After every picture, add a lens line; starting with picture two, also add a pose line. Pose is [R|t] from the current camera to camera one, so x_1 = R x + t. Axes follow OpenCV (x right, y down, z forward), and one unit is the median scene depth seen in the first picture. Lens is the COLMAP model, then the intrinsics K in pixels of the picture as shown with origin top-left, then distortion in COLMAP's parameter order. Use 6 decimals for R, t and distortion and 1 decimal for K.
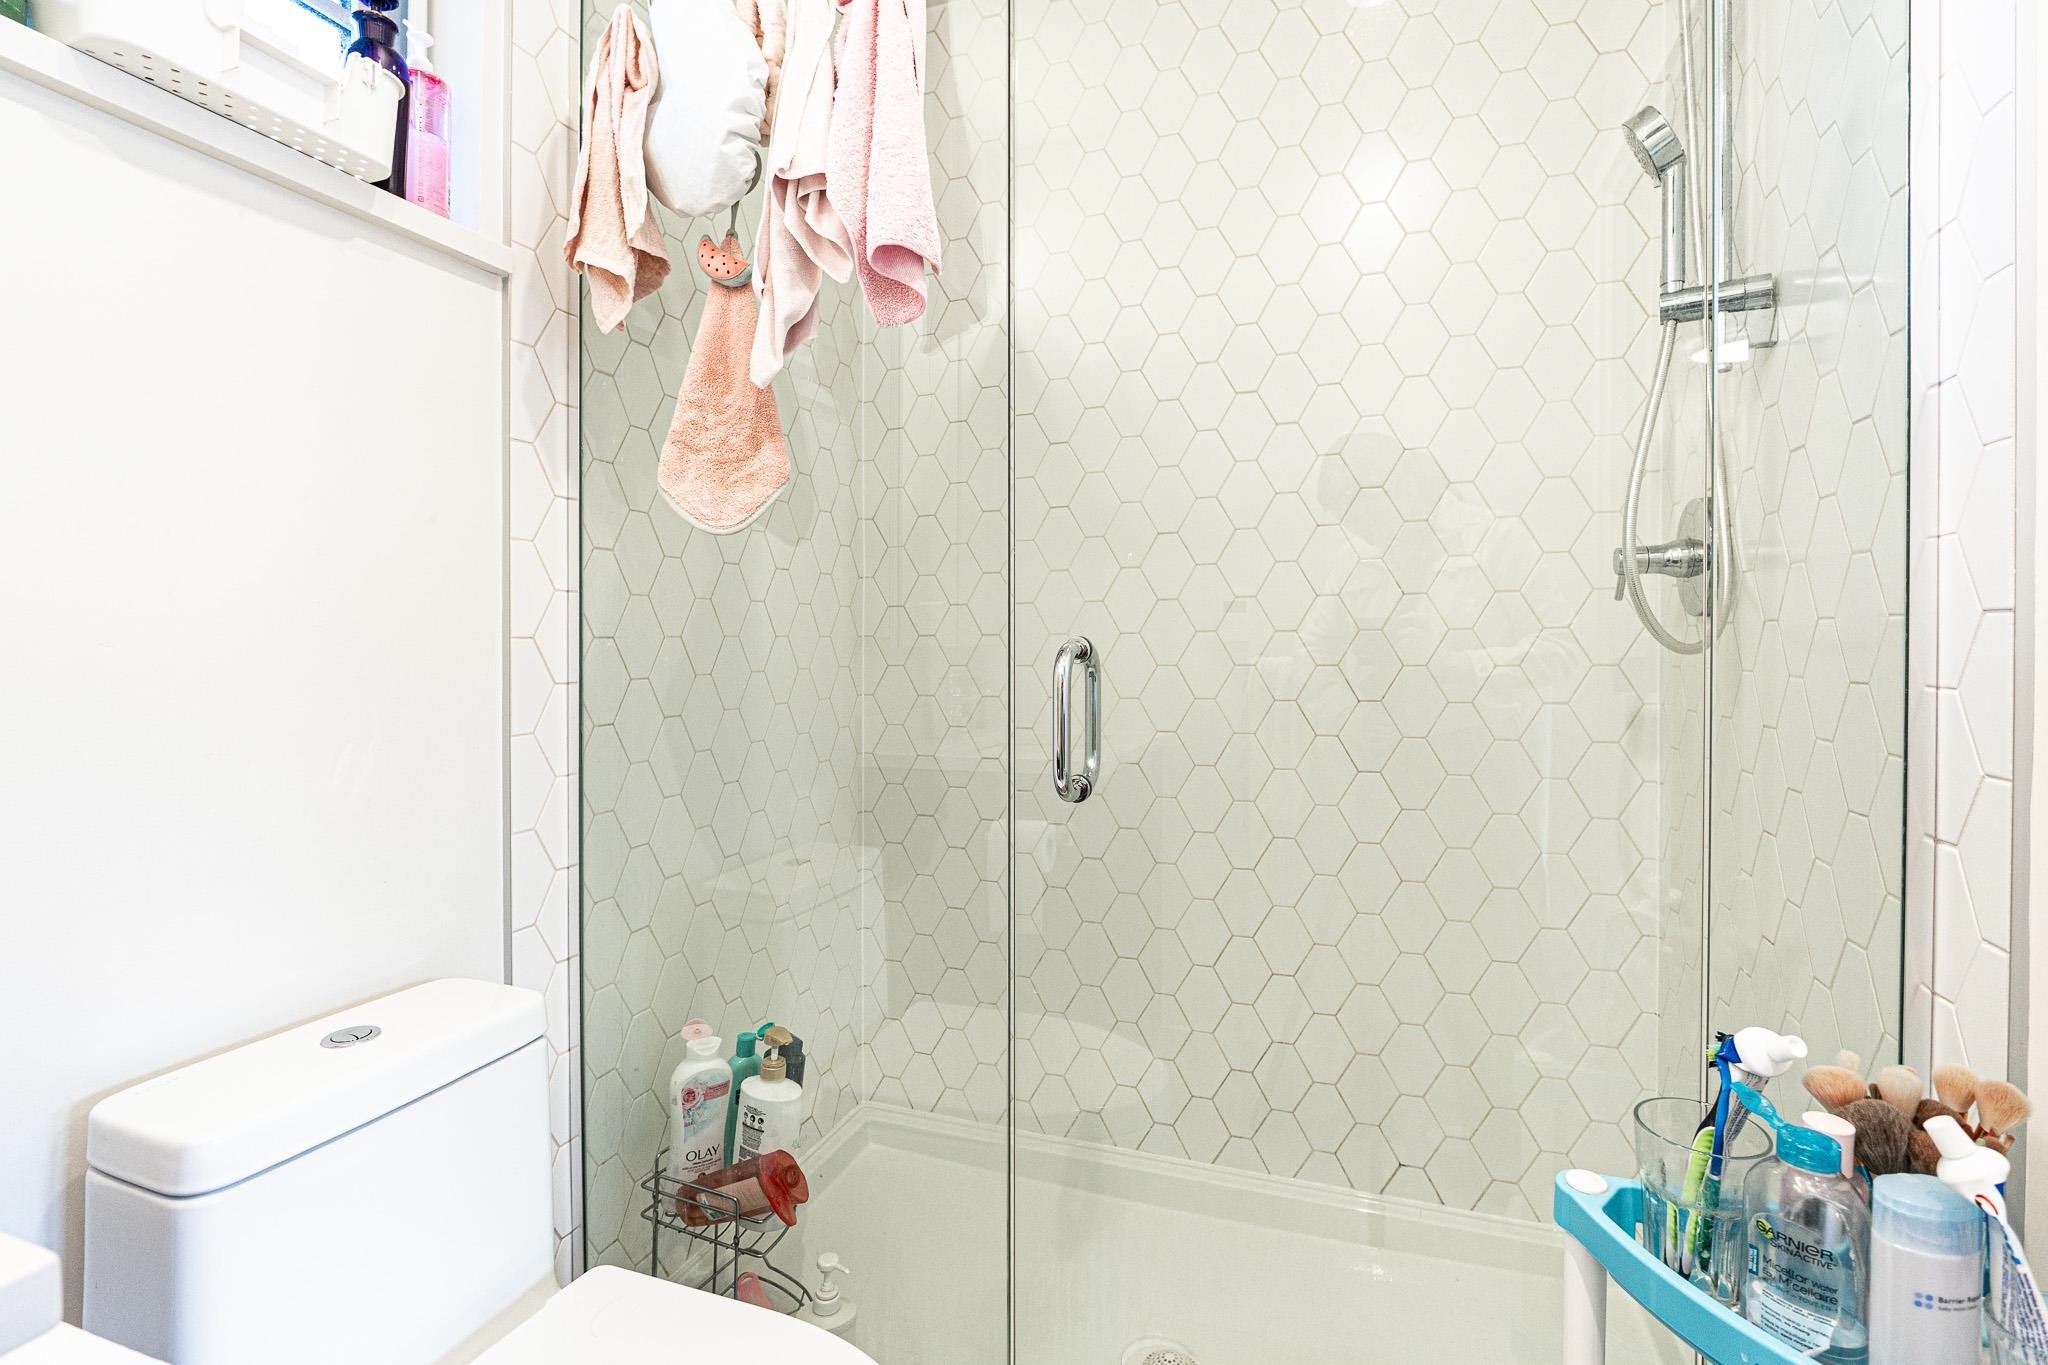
lens RADIAL K [[942.0, 0, 1023.3], [0, 942.0, 676.6], [0, 0, 1]] dist [-0.008672, -0.000073]
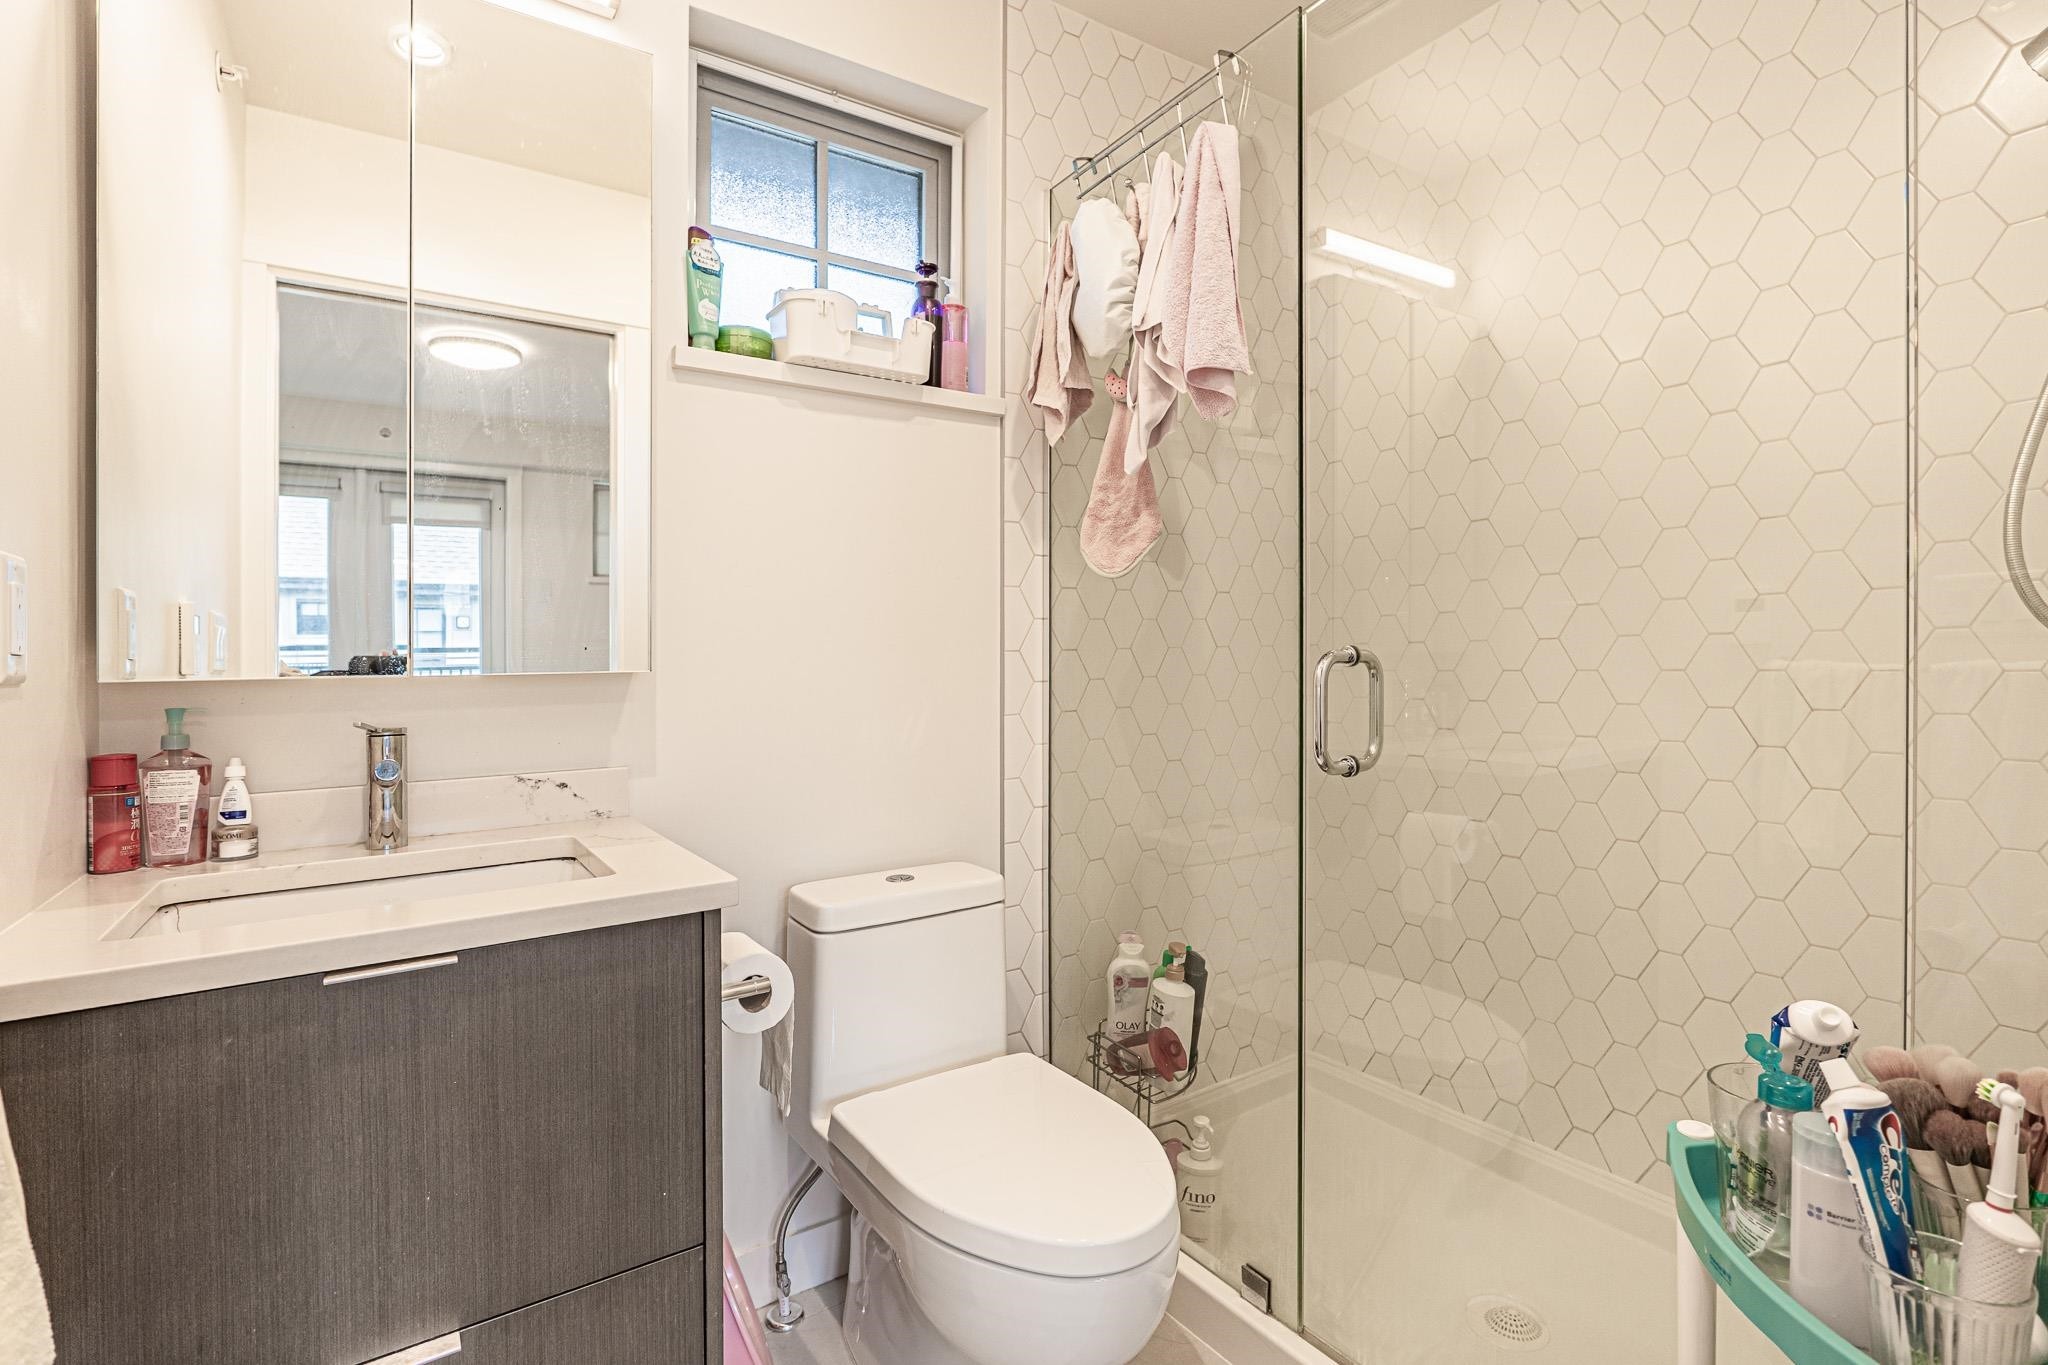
lens RADIAL K [[942.0, 0, 1035.1], [0, 942.0, 686.3], [0, 0, 1]] dist [-0.008672, -0.000073]
pose [[0.819541, 0.009240, -0.572945, 0.400567], [-0.007835, 0.999957, 0.004920, 0.008107], [0.572966, 0.000457, 0.819579, -0.246843]]
